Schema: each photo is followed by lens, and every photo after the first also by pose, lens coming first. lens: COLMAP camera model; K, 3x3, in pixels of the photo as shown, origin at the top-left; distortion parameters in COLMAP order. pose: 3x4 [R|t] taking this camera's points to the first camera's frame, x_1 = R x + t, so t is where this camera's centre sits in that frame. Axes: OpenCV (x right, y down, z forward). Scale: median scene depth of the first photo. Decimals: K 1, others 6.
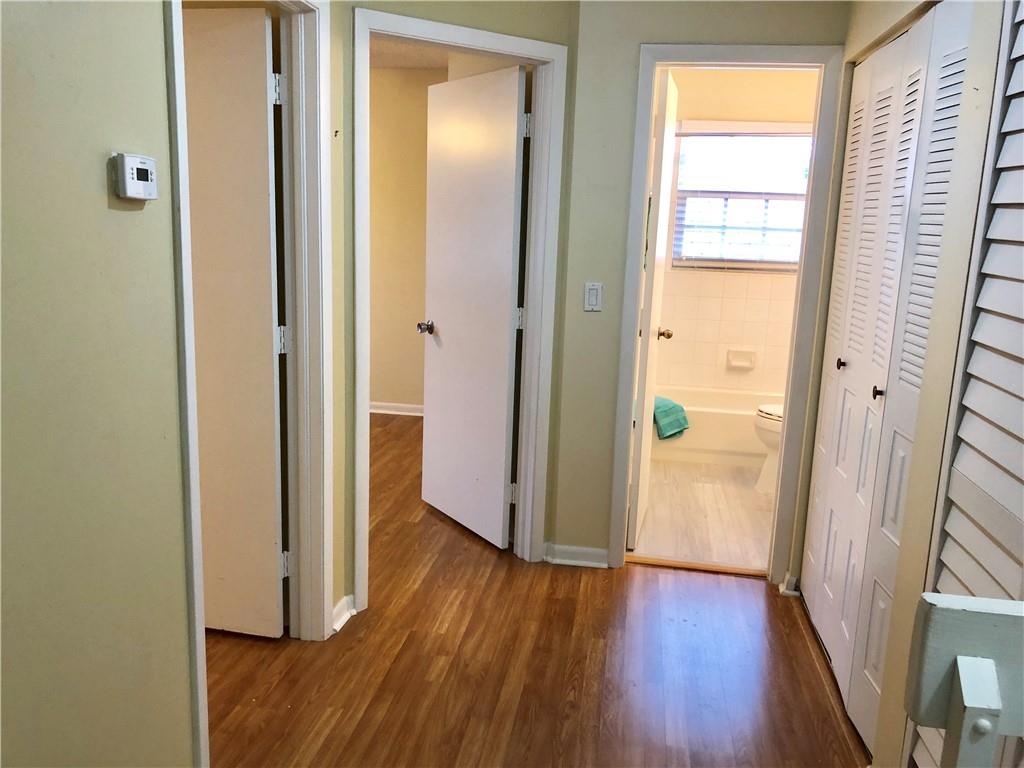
lens RADIAL K [[836.4, 0, 512.1], [0, 836.4, 384.3], [0, 0, 1]] dist [0.060226, -0.051681]
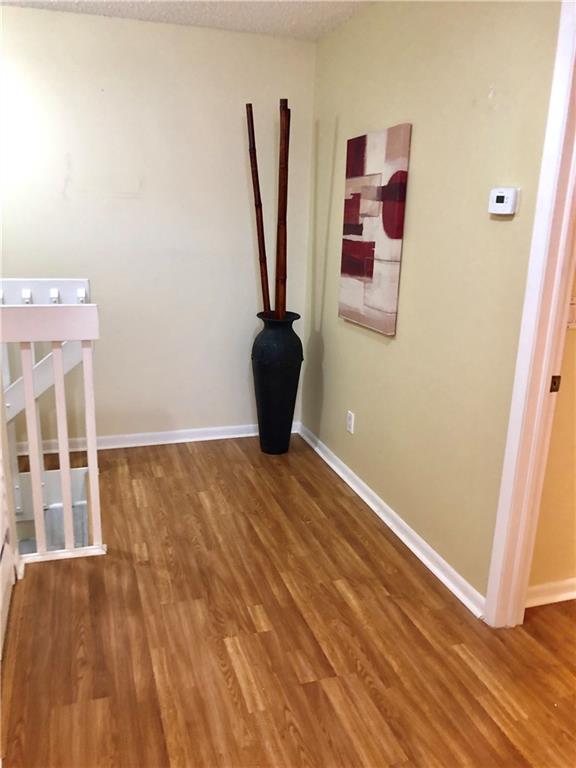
lens RADIAL K [[627.3, 0, 287.7], [0, 627.3, 385.7], [0, 0, 1]] dist [0.060226, -0.051681]
pose [[-0.886663, 0.051614, -0.459527, 0.391051], [-0.160126, 0.897998, 0.409828, -0.254712], [0.433808, 0.436961, -0.787957, 1.386811]]
